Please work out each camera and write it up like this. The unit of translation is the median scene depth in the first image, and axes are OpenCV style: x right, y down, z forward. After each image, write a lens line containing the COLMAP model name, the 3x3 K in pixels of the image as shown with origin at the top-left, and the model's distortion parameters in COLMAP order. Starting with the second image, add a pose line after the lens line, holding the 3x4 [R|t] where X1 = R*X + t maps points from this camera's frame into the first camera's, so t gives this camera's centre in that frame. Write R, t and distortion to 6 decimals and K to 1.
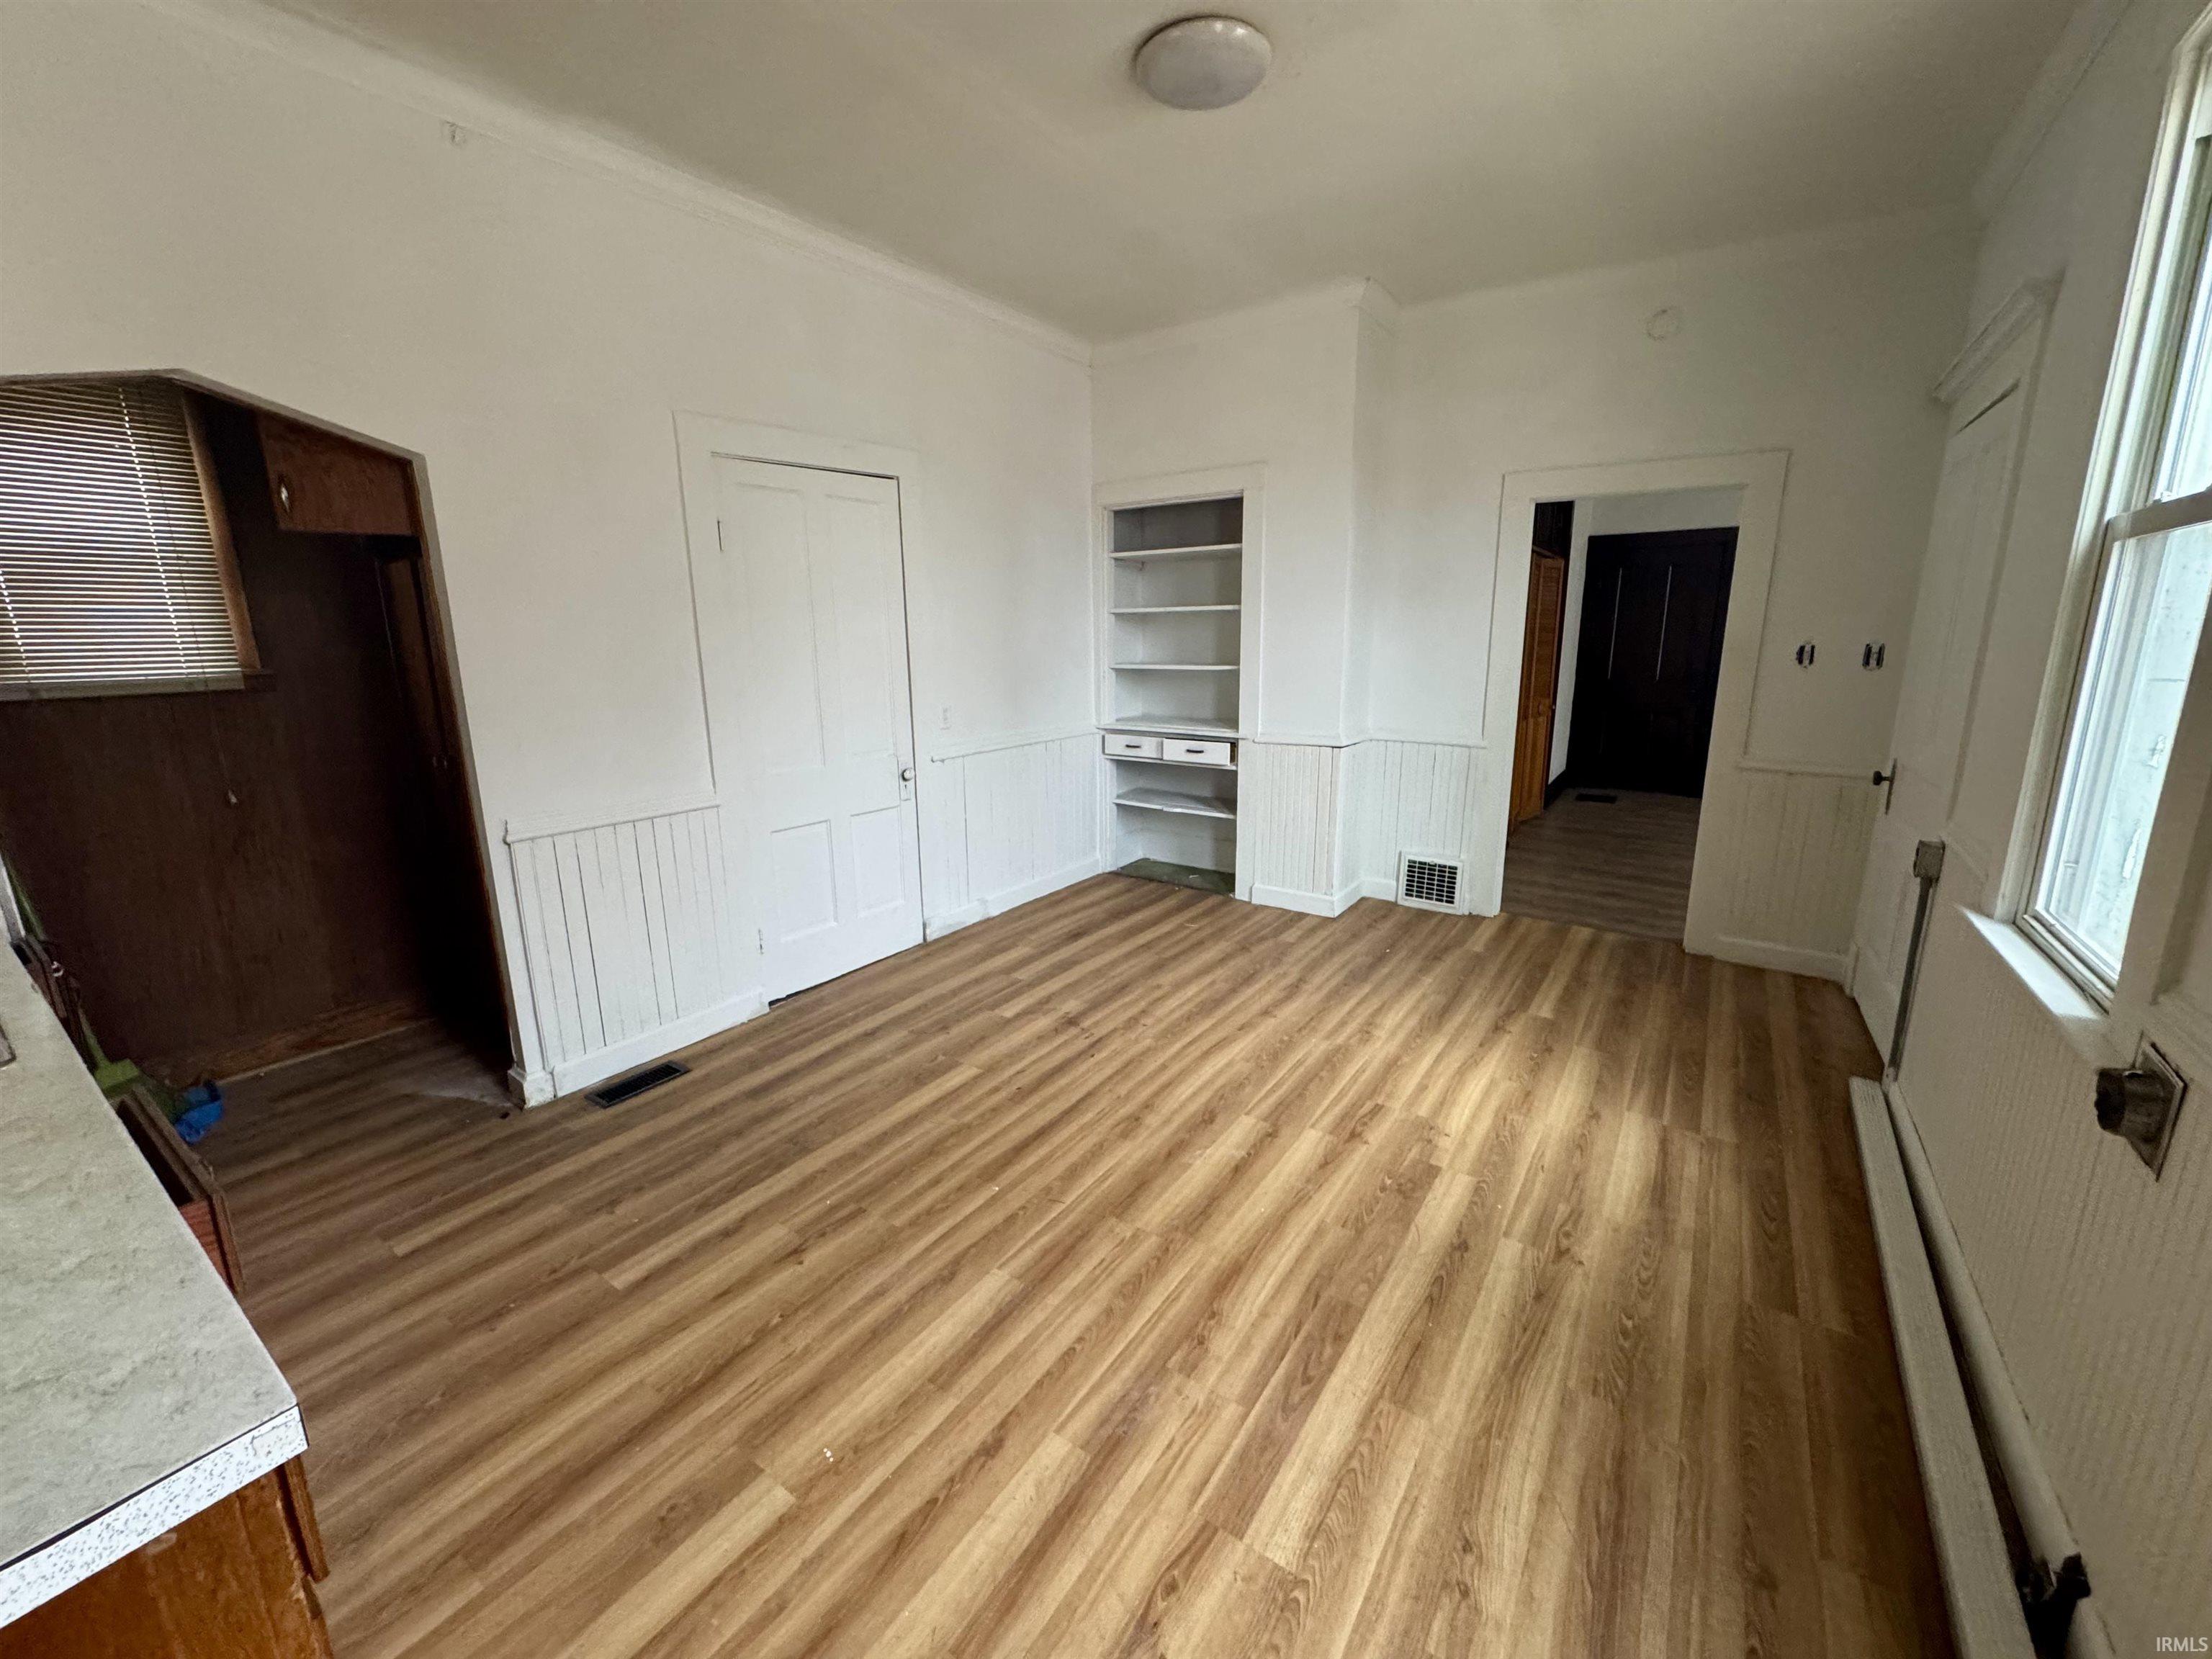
lens RADIAL K [[875.2, 0, 1103.7], [0, 875.2, 831.4], [0, 0, 1]] dist [-0.003412, 0.000557]
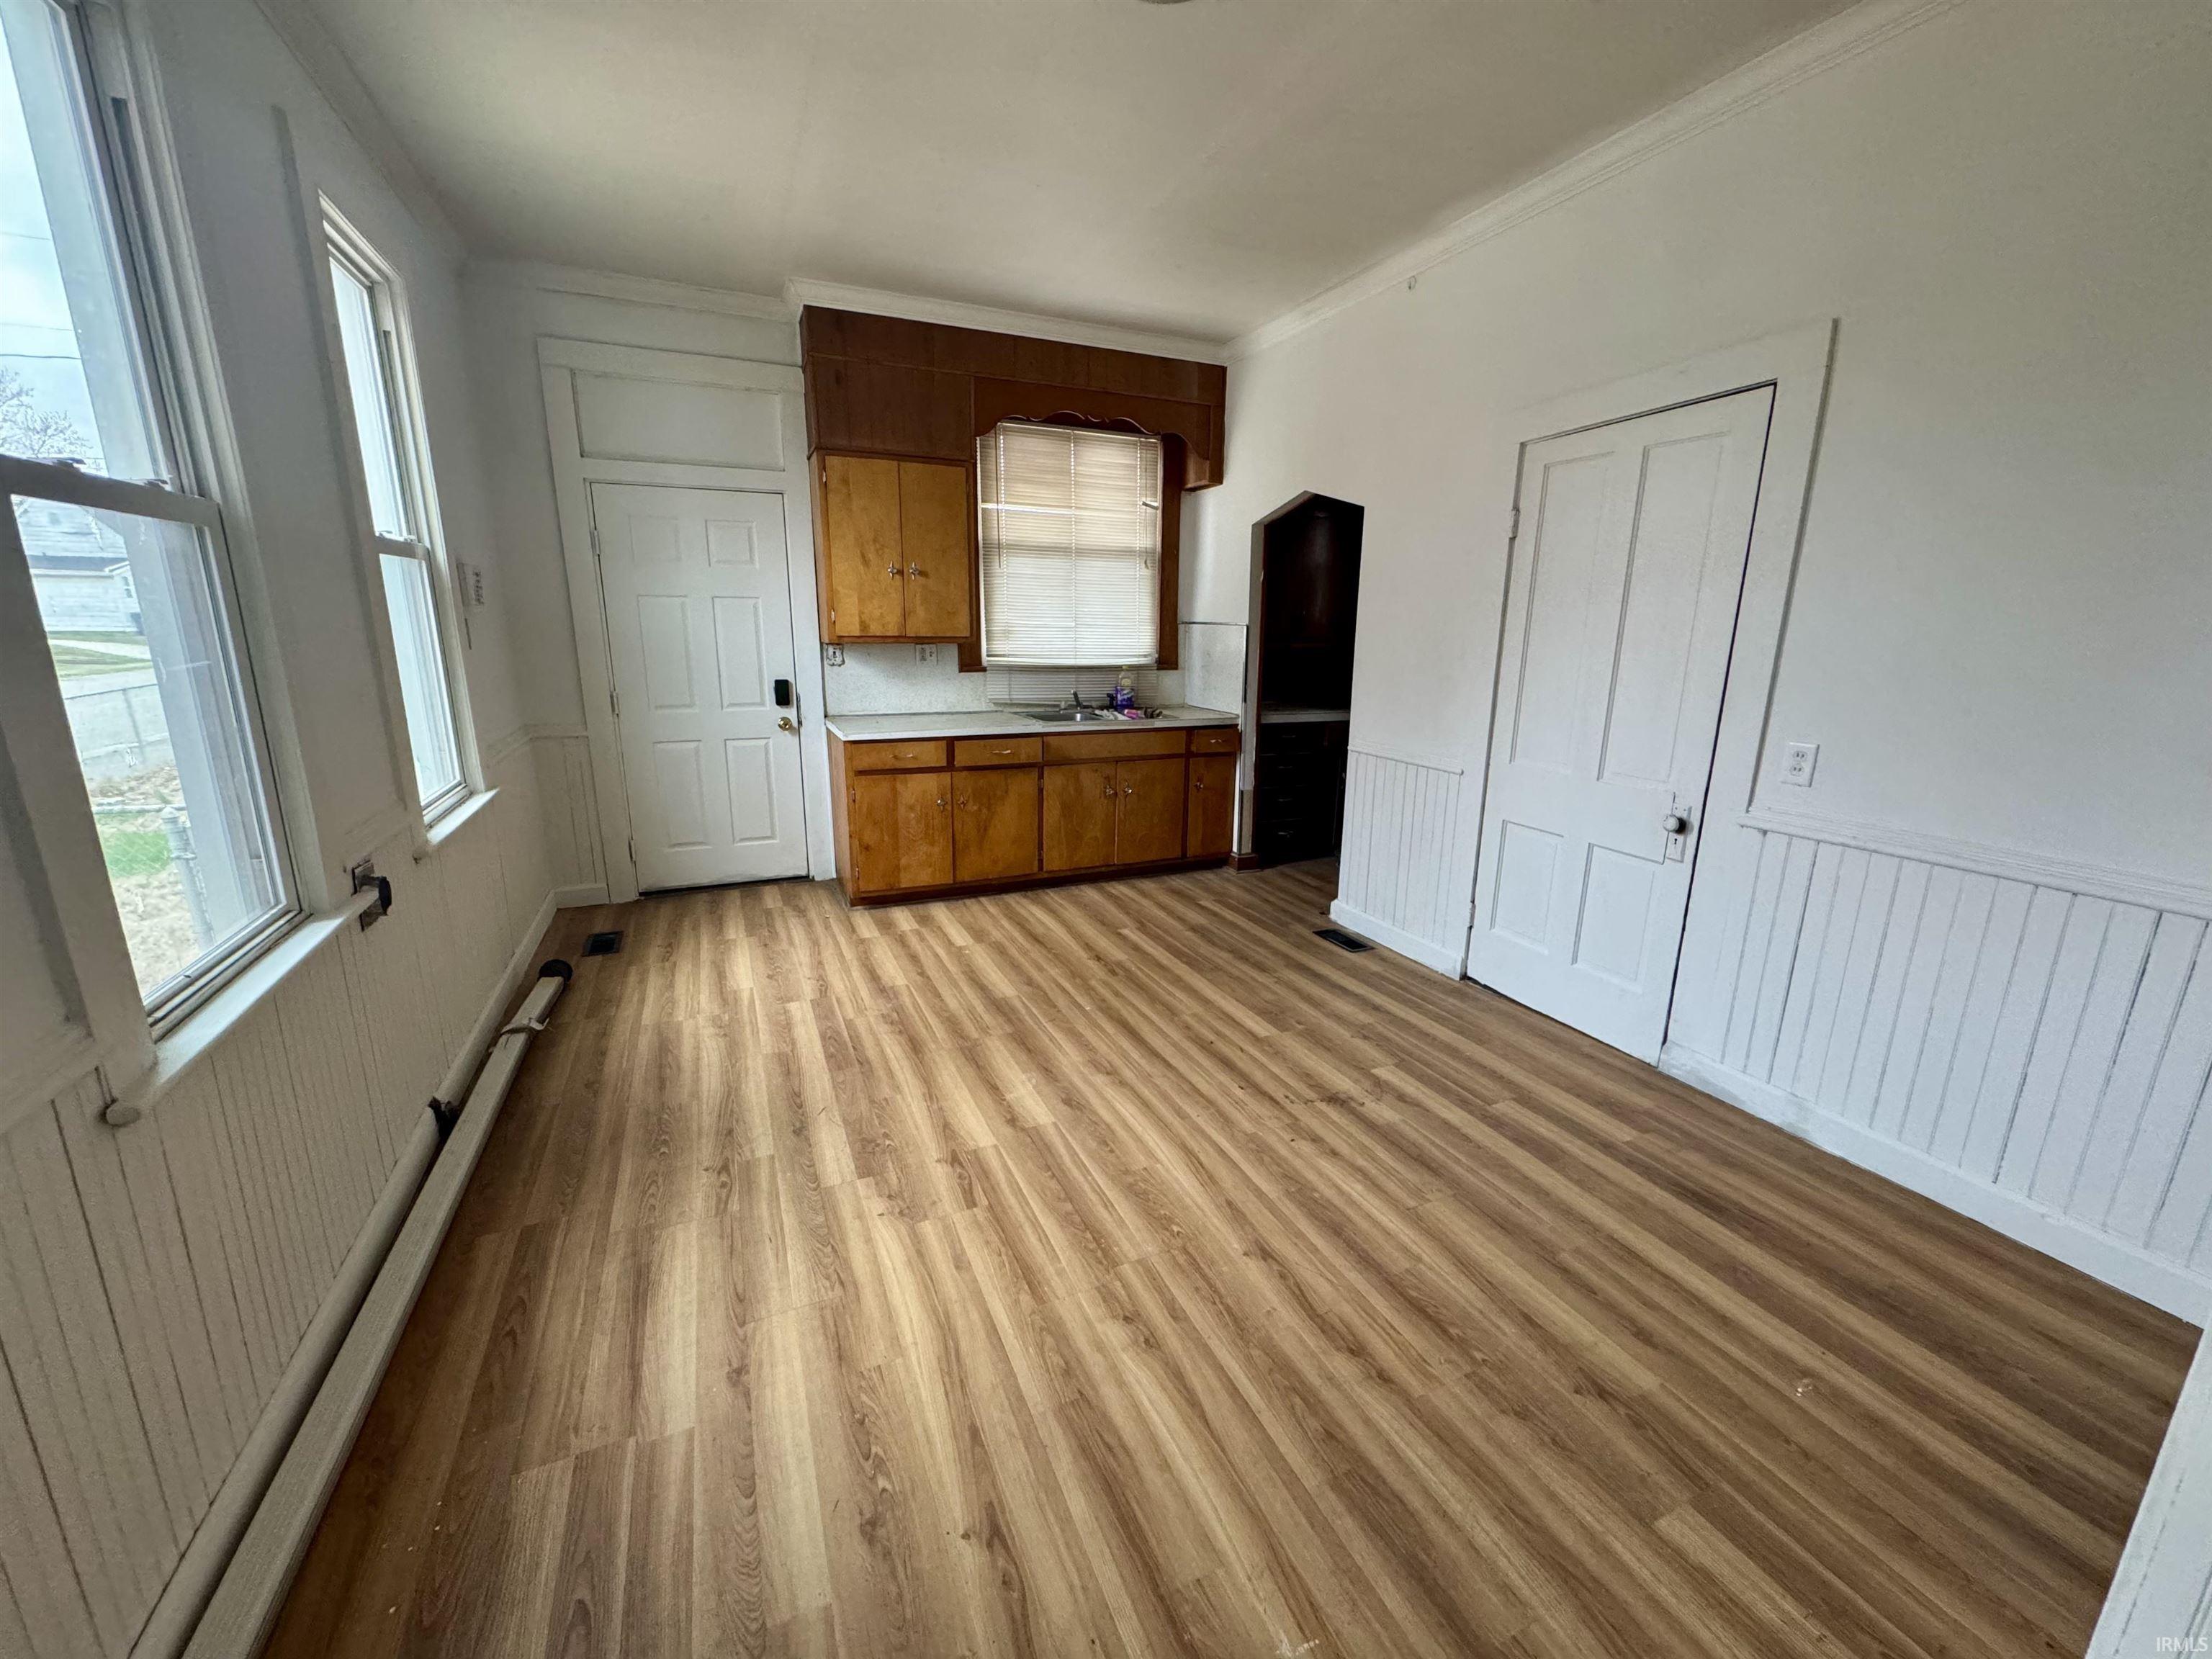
lens RADIAL K [[875.2, 0, 1103.0], [0, 875.2, 817.8], [0, 0, 1]] dist [-0.003412, 0.000557]
pose [[-0.515620, 0.197909, -0.833647, 0.868749], [-0.194720, 0.920433, 0.338949, -0.318231], [0.834398, 0.337097, -0.436057, 1.352702]]
